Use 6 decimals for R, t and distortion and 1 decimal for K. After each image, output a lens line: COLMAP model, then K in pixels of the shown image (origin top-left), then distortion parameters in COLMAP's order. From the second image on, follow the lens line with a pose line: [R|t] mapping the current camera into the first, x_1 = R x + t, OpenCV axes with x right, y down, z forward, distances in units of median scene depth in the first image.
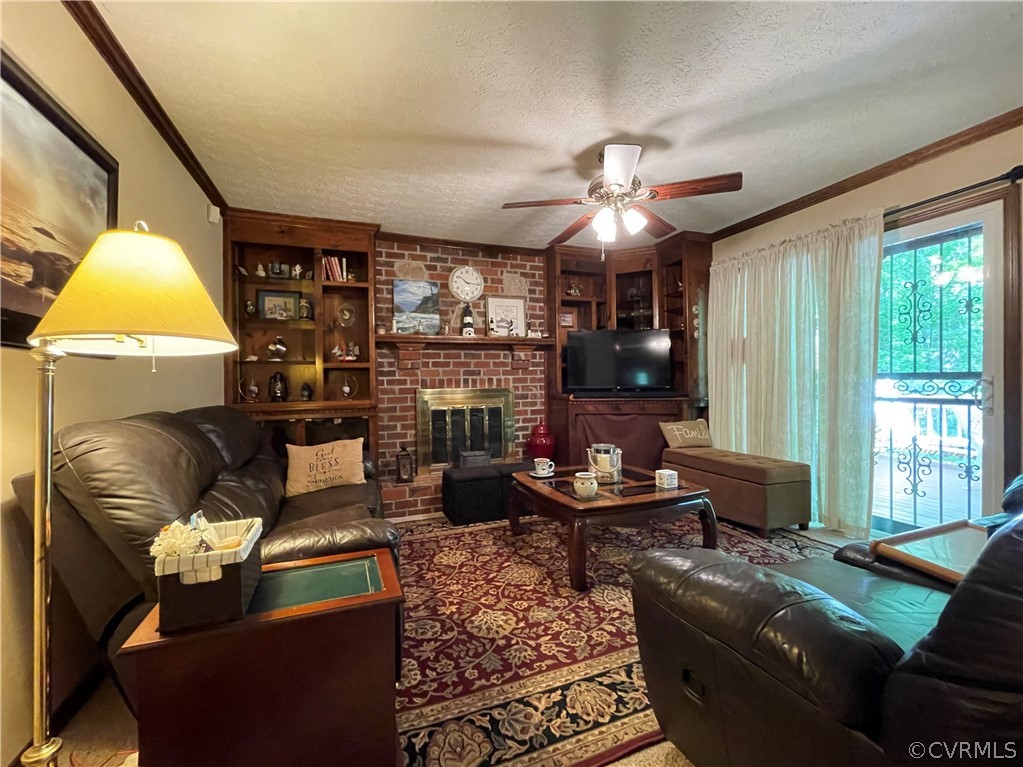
lens RADIAL K [[414.3, 0, 504.0], [0, 414.3, 386.2], [0, 0, 1]] dist [-0.002200, 0.000829]
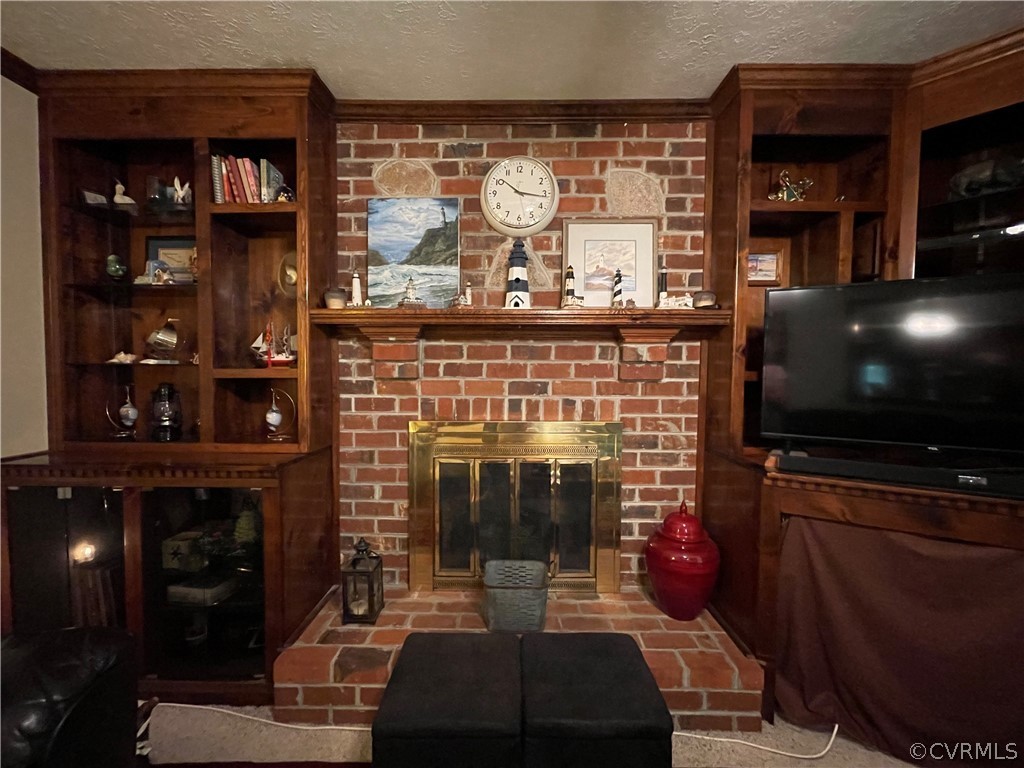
lens RADIAL K [[414.7, 0, 509.9], [0, 414.7, 385.6], [0, 0, 1]] dist [-0.002200, 0.000829]
pose [[0.931700, 0.035010, -0.361538, 0.074411], [-0.022506, 0.998996, 0.038738, -0.053359], [0.362531, -0.027956, 0.931552, 0.557185]]
